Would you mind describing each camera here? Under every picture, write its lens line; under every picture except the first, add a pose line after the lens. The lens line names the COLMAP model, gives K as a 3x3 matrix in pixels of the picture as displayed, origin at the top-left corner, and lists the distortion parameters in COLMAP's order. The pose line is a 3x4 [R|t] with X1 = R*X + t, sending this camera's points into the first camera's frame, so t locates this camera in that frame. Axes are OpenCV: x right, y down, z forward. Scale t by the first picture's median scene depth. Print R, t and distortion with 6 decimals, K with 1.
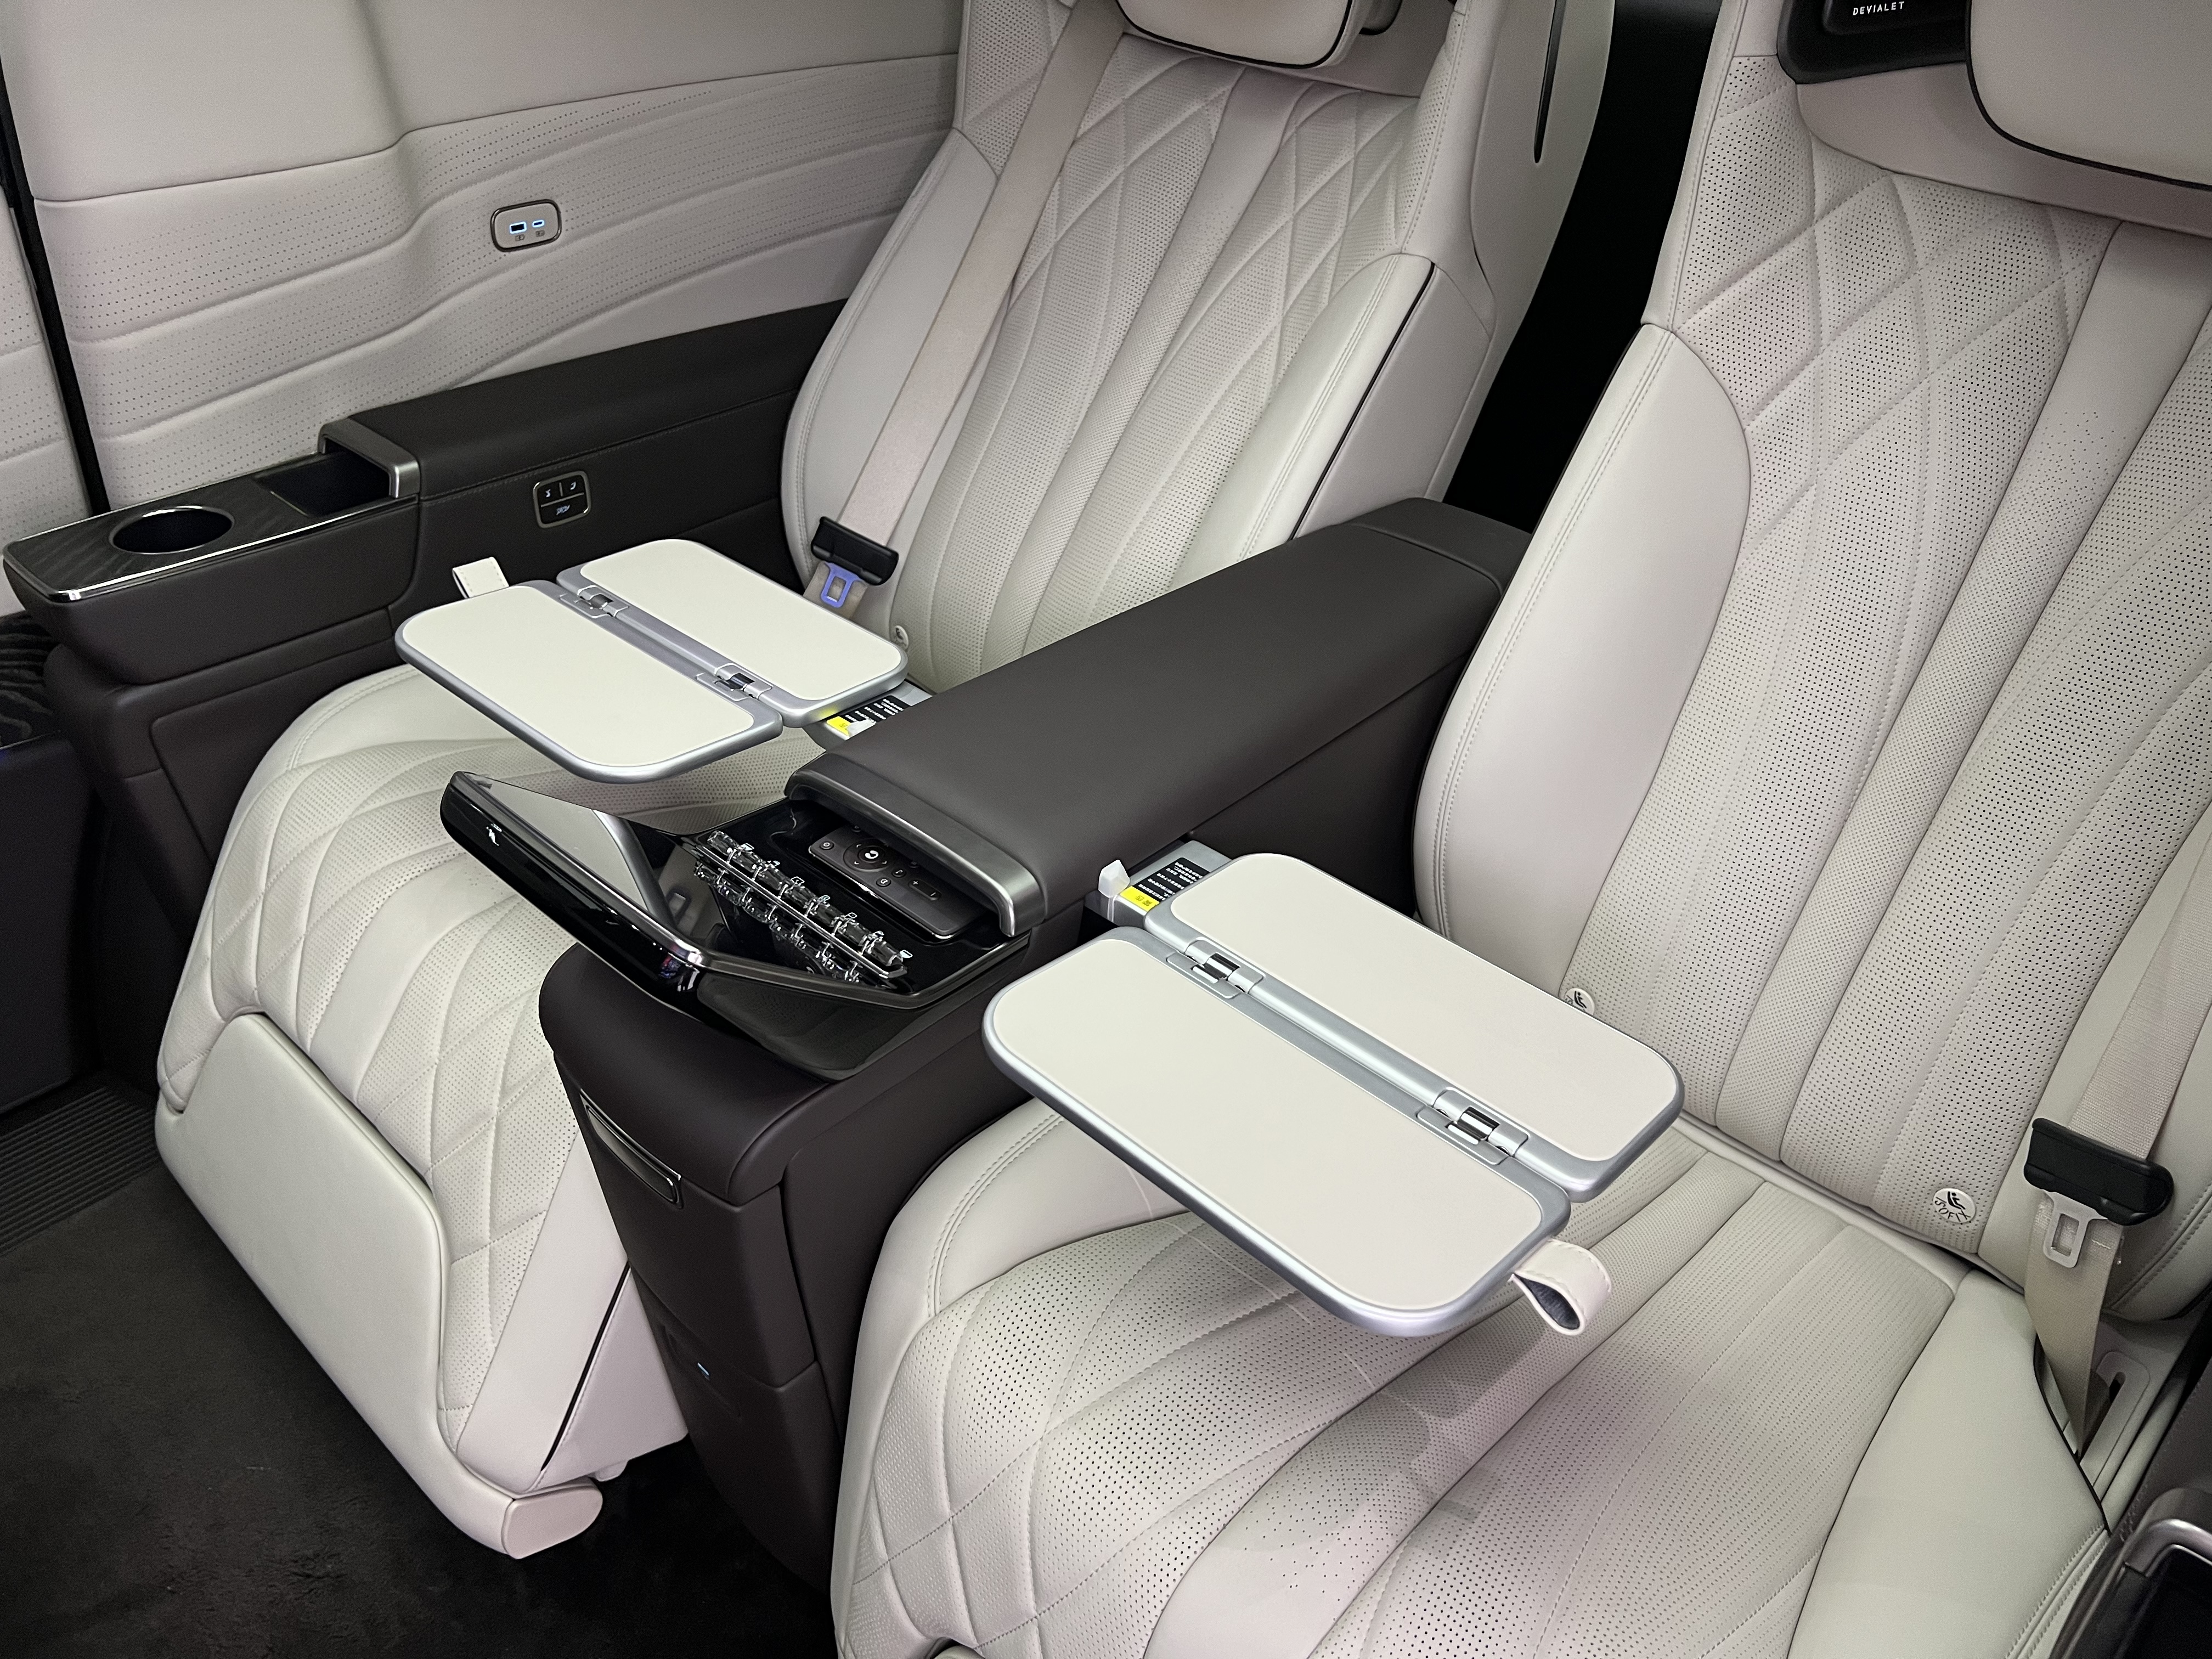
lens RADIAL K [[1655.6, 0, 1106.0], [0, 1655.6, 829.5], [0, 0, 1]] dist [0.042719, -0.061341]
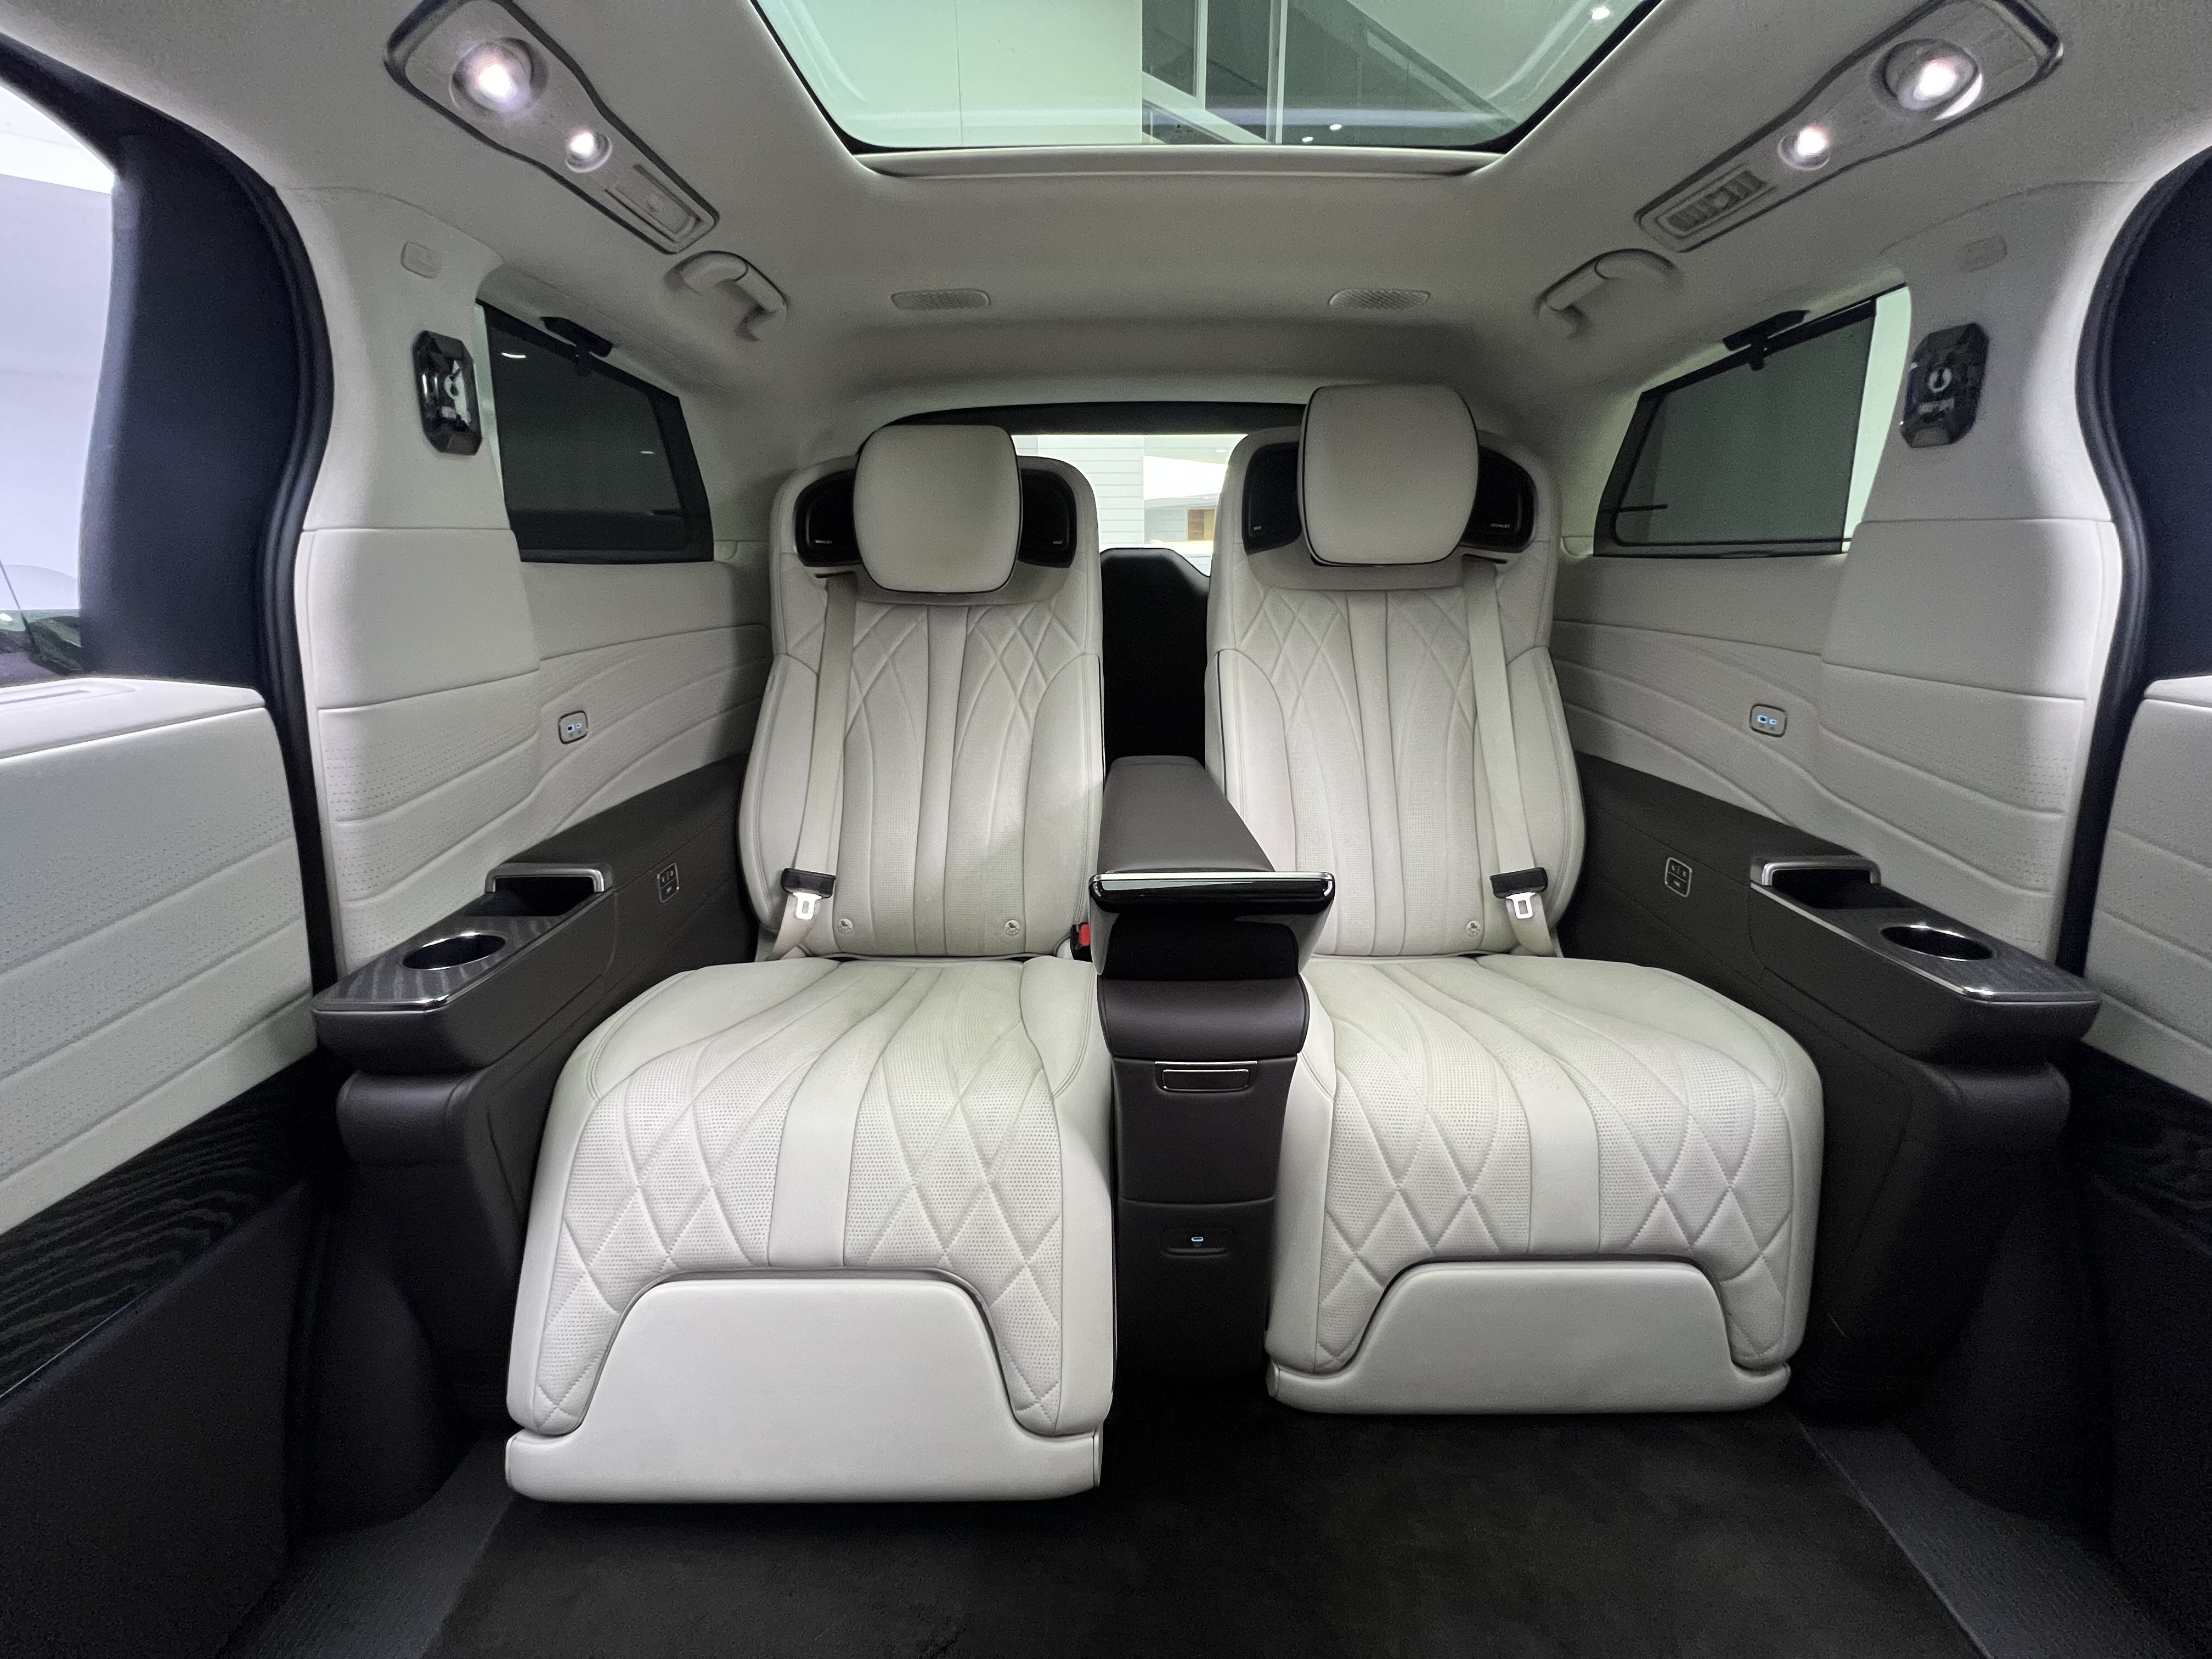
lens RADIAL K [[887.3, 0, 1106.0], [0, 887.3, 829.5], [0, 0, 1]] dist [-0.000378, 0.000034]
pose [[0.722791, -0.234388, 0.650105, -0.584628], [0.412362, 0.901177, -0.133557, 0.028456], [-0.554555, 0.364613, 0.748015, 0.181481]]
